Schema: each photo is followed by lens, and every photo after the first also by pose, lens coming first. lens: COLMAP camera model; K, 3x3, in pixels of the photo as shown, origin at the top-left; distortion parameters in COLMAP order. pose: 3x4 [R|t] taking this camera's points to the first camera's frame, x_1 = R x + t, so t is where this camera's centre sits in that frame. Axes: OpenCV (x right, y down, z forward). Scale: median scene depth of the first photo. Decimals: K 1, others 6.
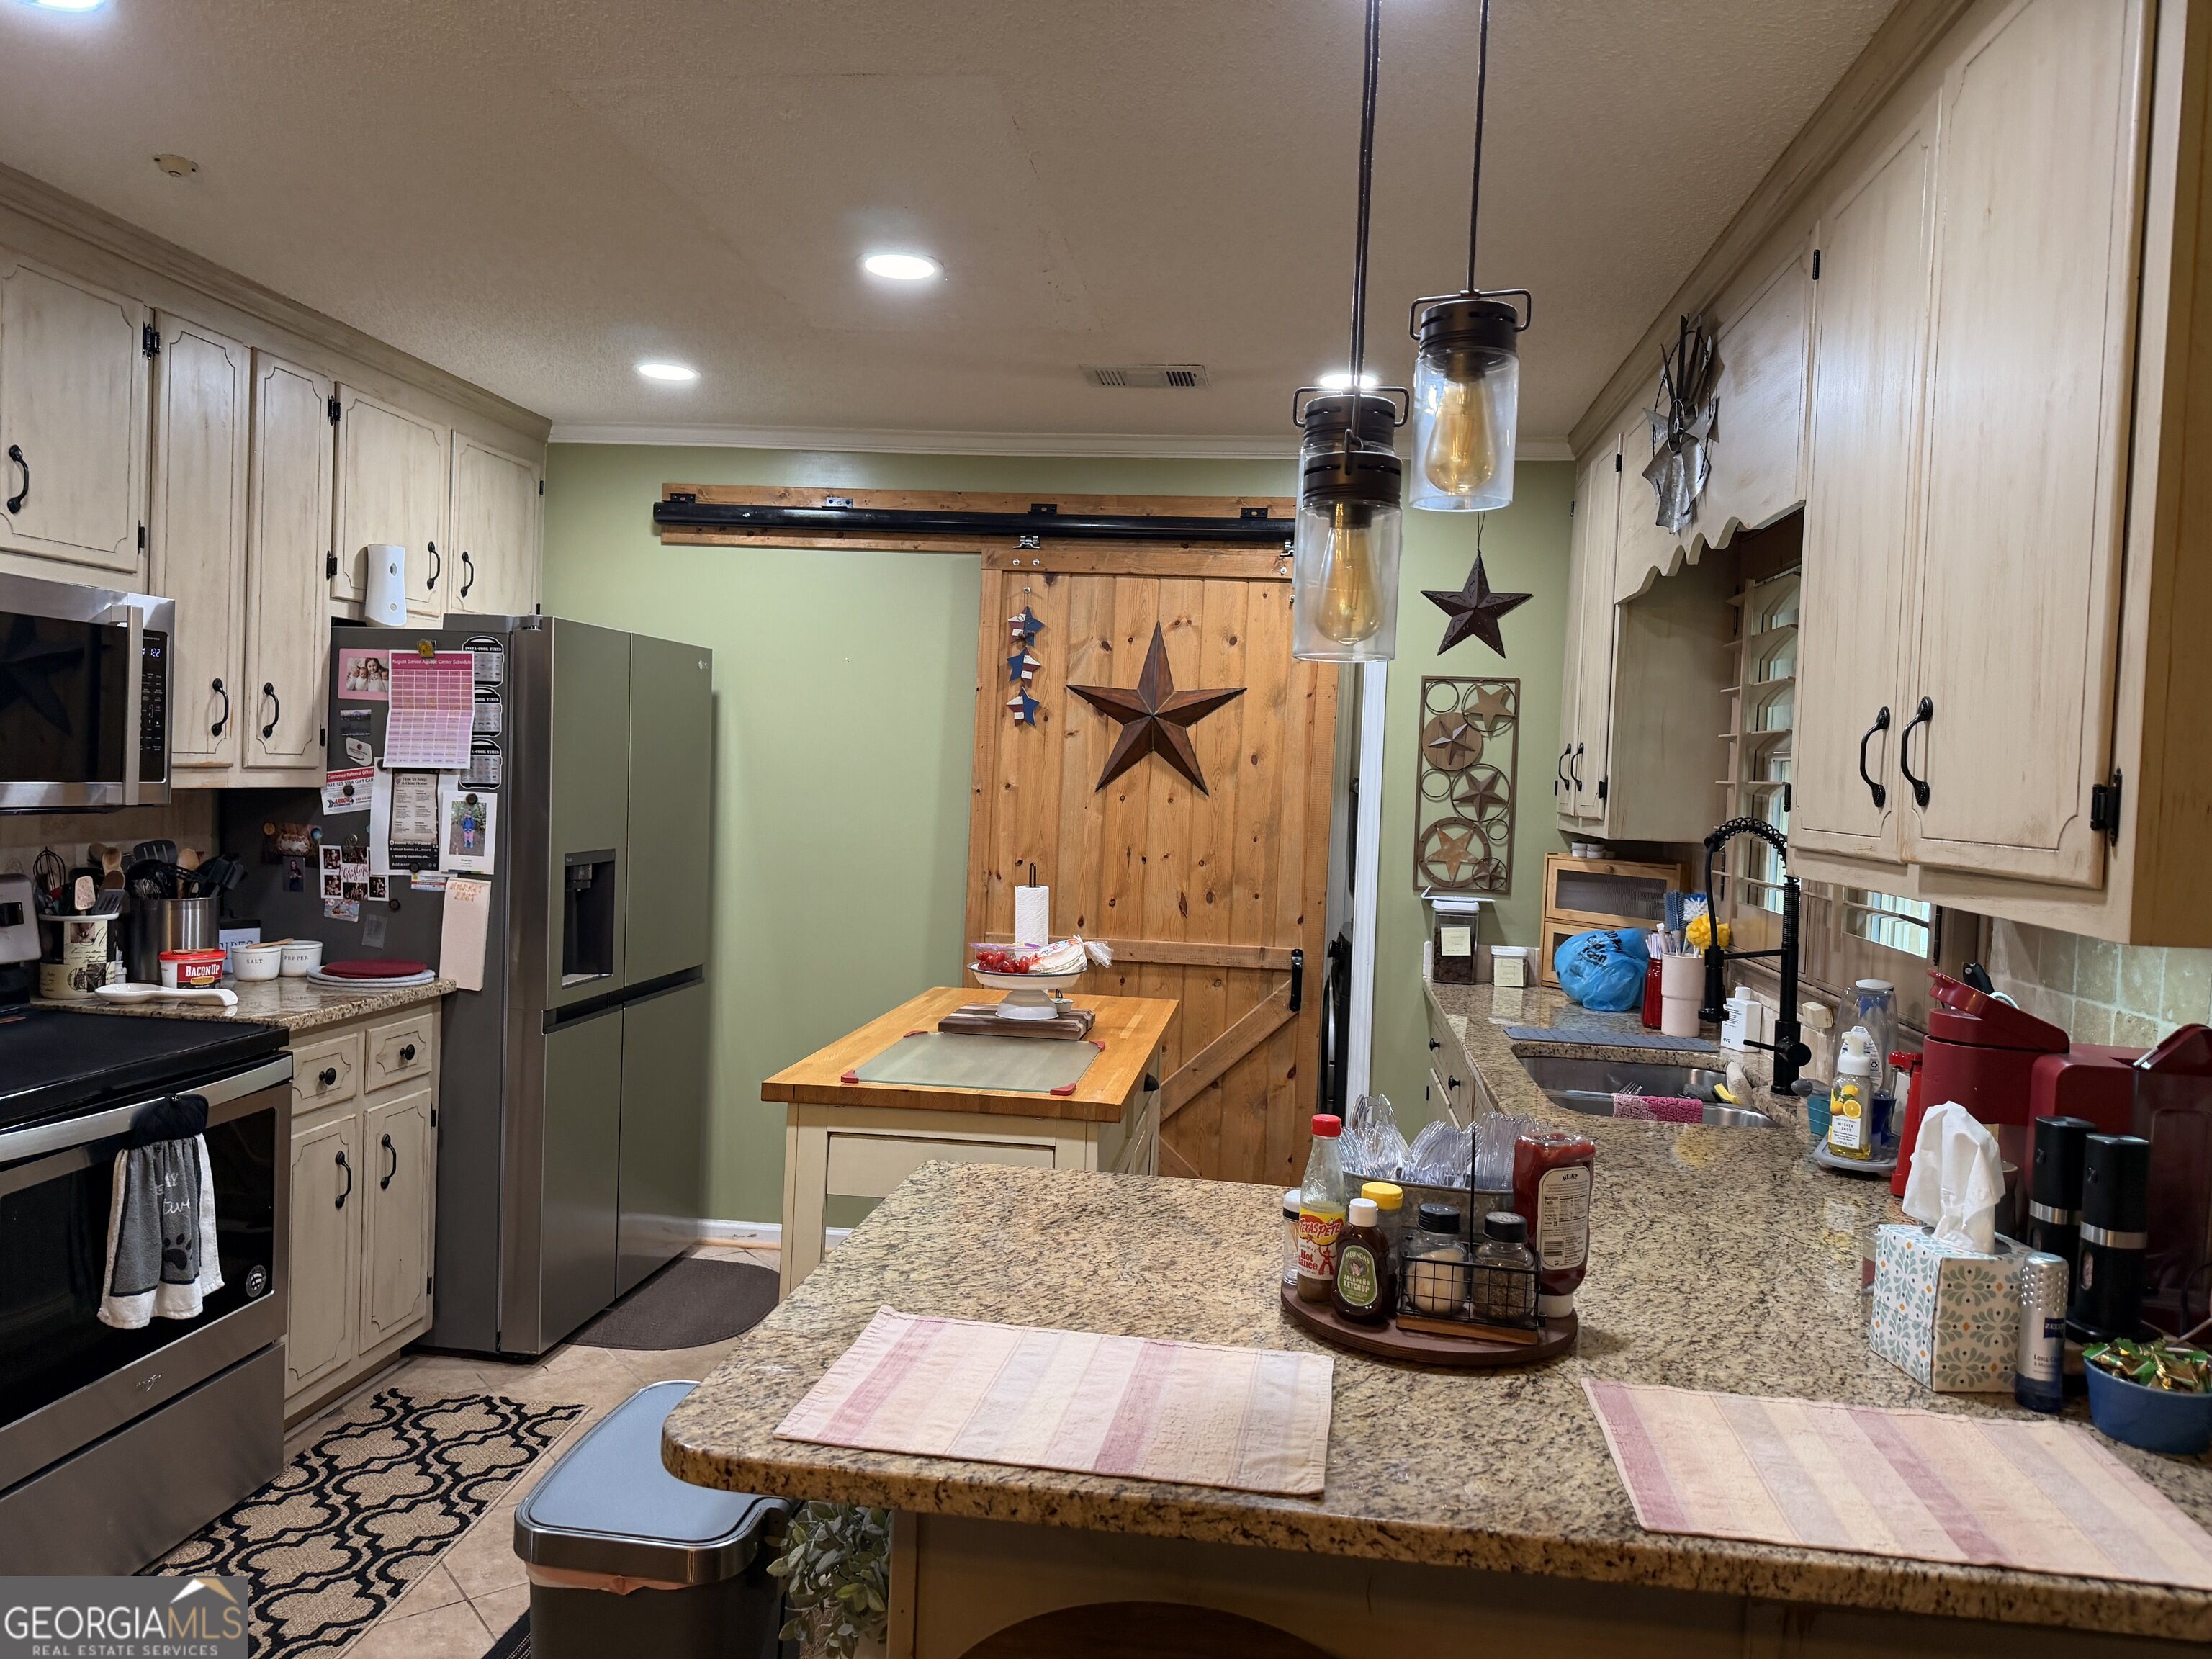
lens RADIAL K [[1555.2, 0, 1106.2], [0, 1555.2, 821.6], [0, 0, 1]] dist [0.005466, -0.030230]
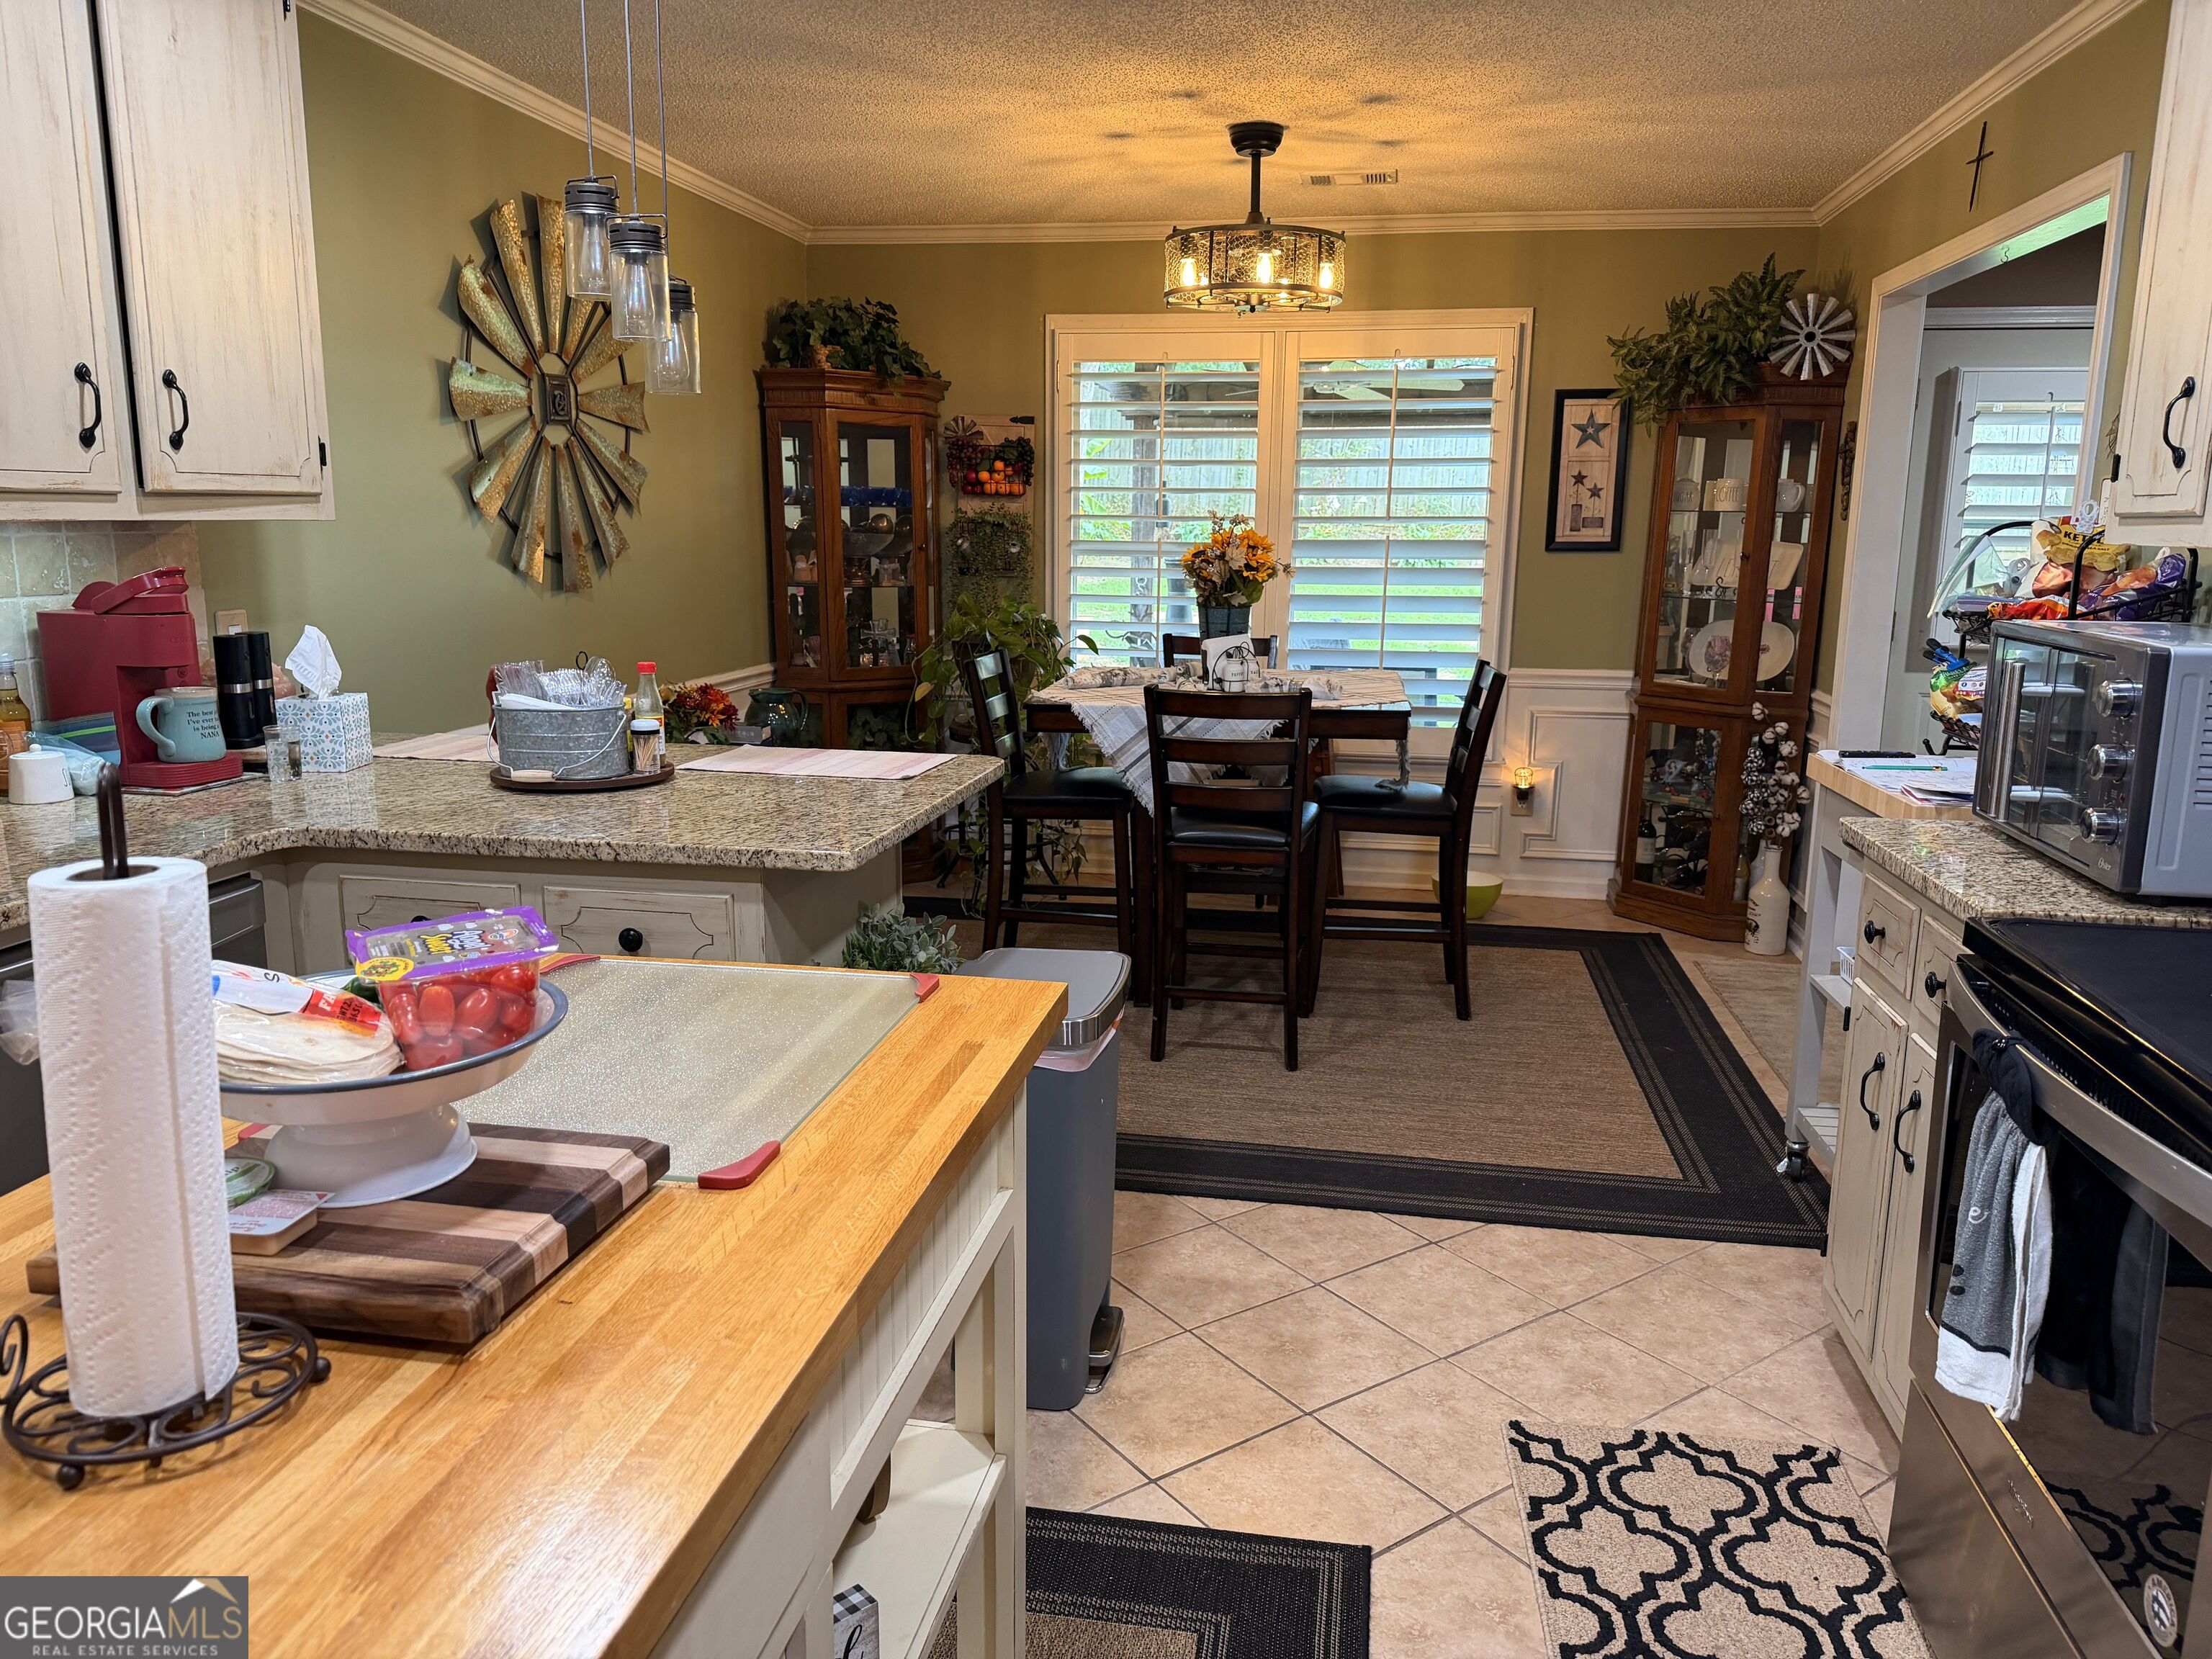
lens RADIAL K [[1555.2, 0, 1106.2], [0, 1555.2, 821.6], [0, 0, 1]] dist [0.005466, -0.030230]
pose [[-0.997034, -0.062466, 0.044967, -0.138707], [-0.050734, 0.972724, 0.226349, -0.019804], [-0.057879, 0.223396, -0.973008, 1.022758]]
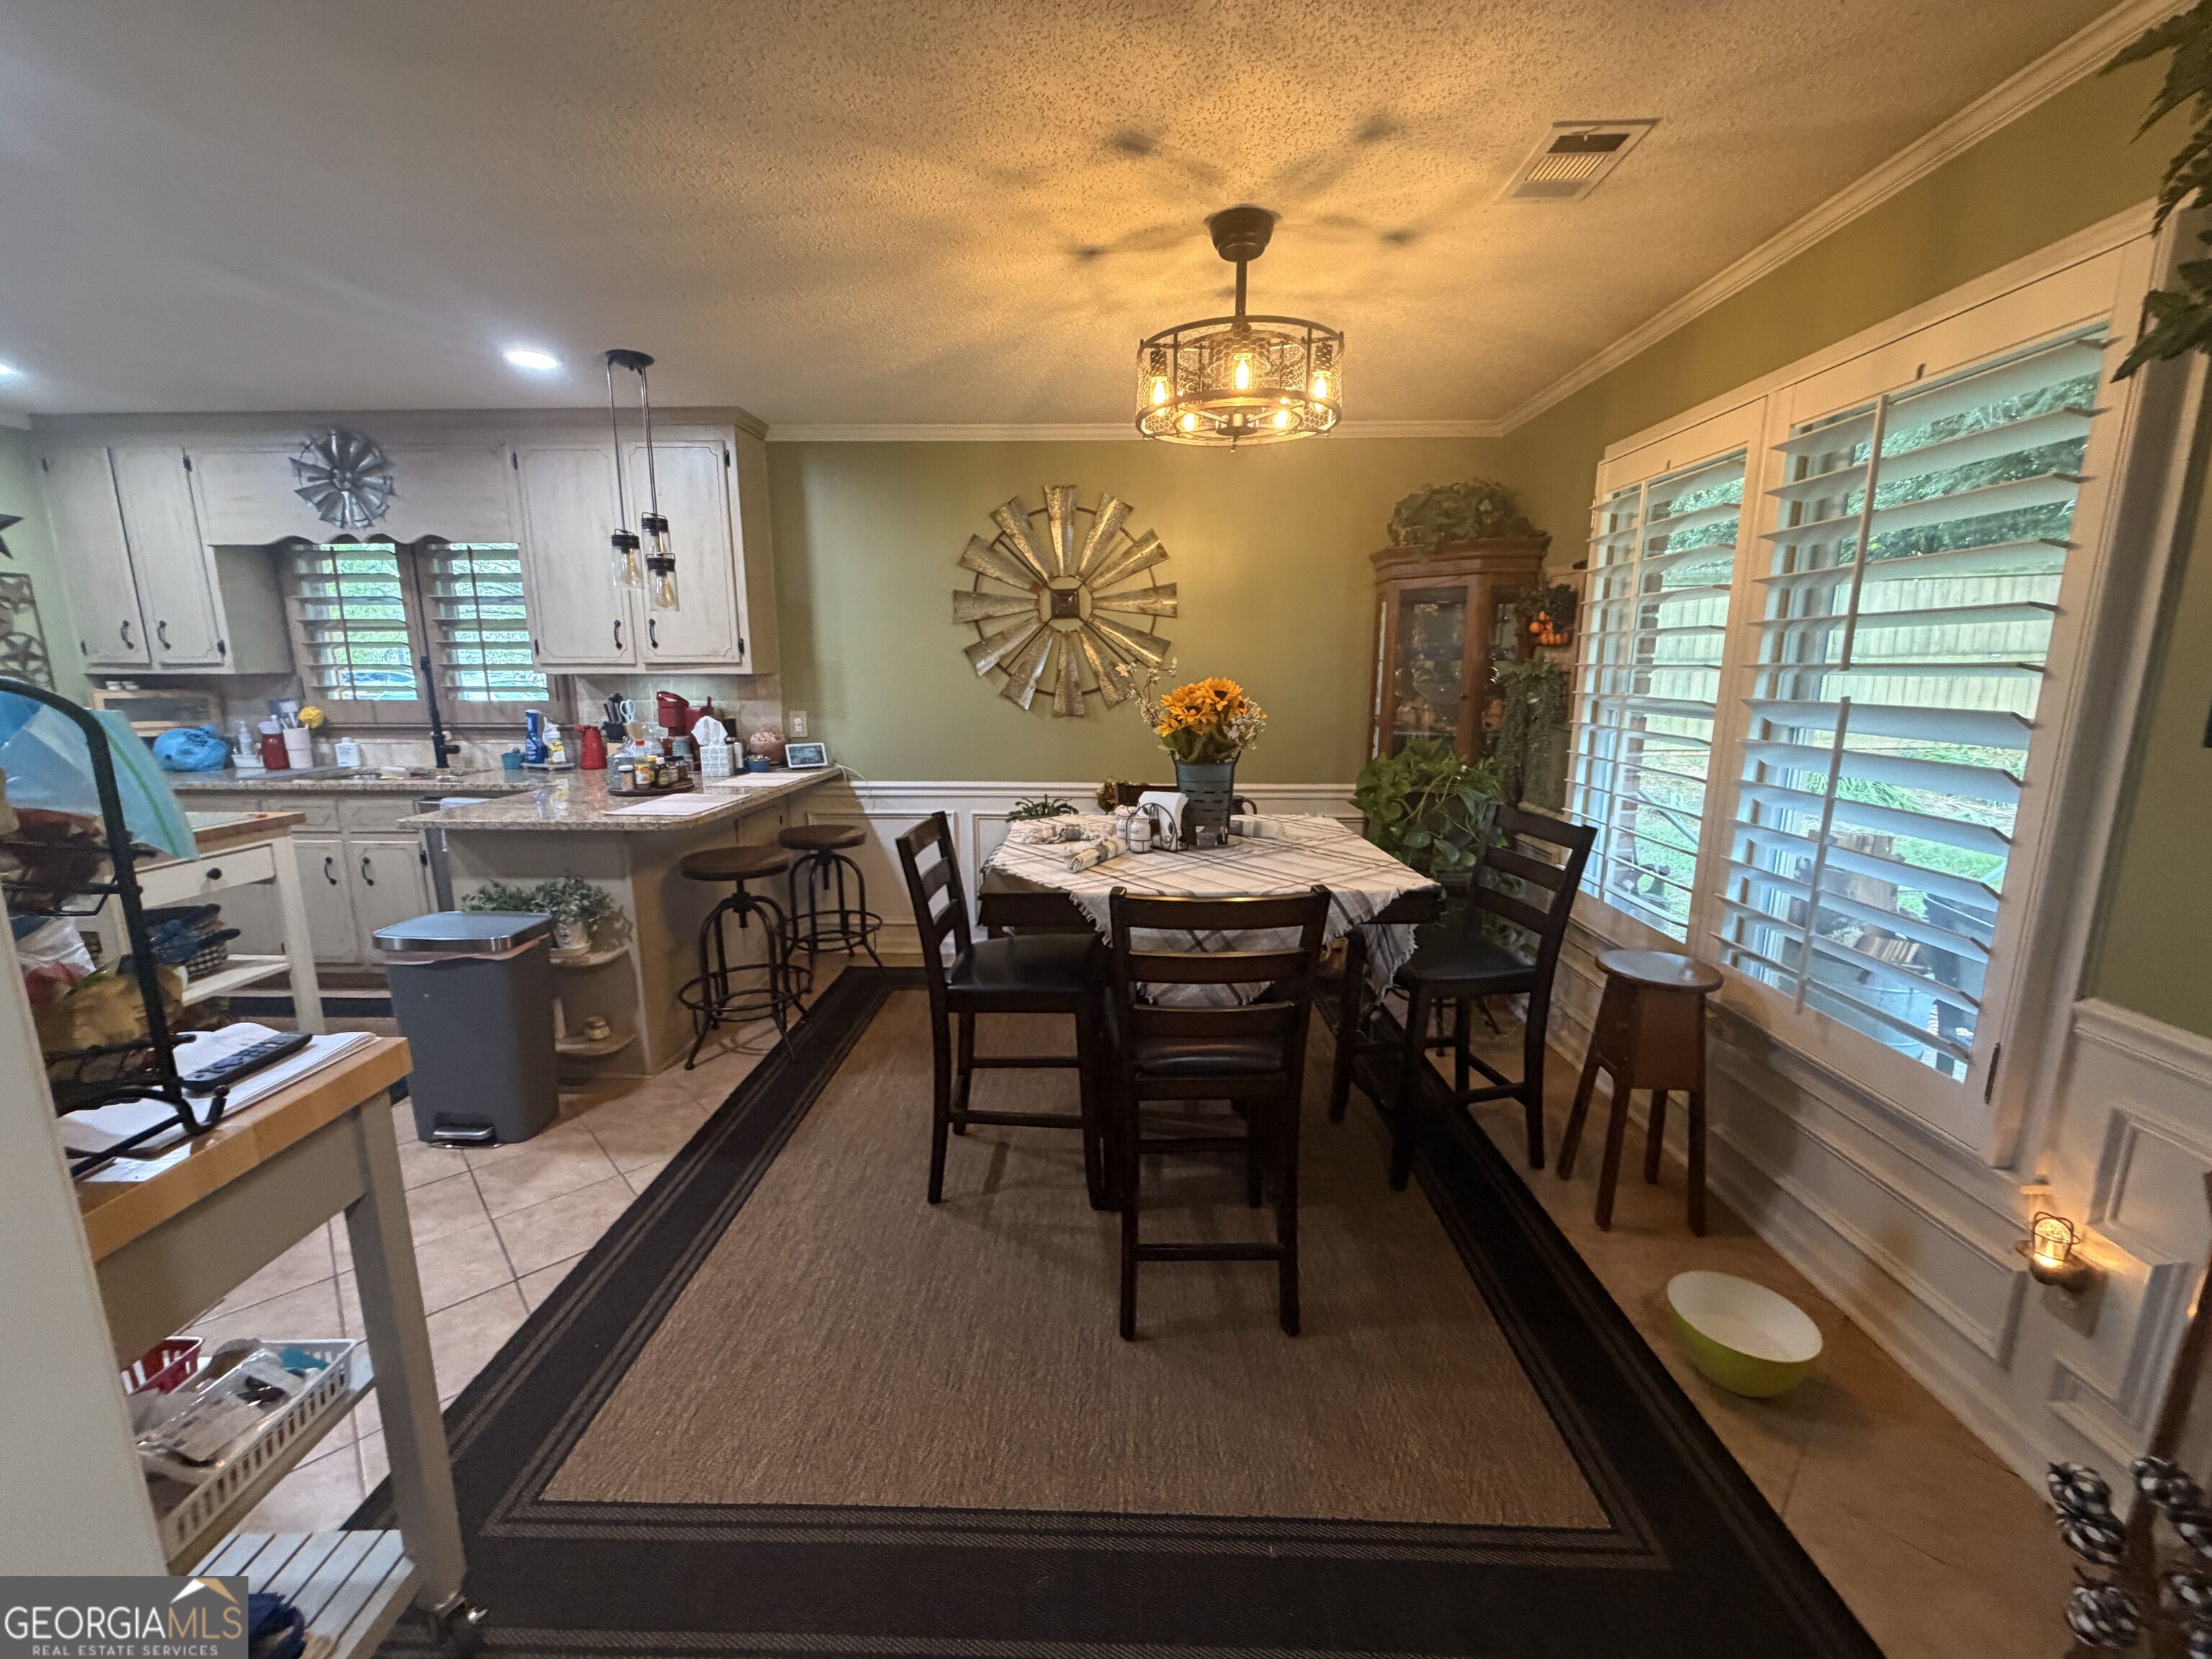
lens RADIAL K [[889.8, 0, 1097.8], [0, 889.8, 835.3], [0, 0, 1]] dist [0.000577, 0.004945]
pose [[-0.085183, -0.226334, 0.970318, -0.732450], [0.029268, 0.972869, 0.229498, -0.015248], [-0.995935, 0.047949, -0.076248, 0.037654]]
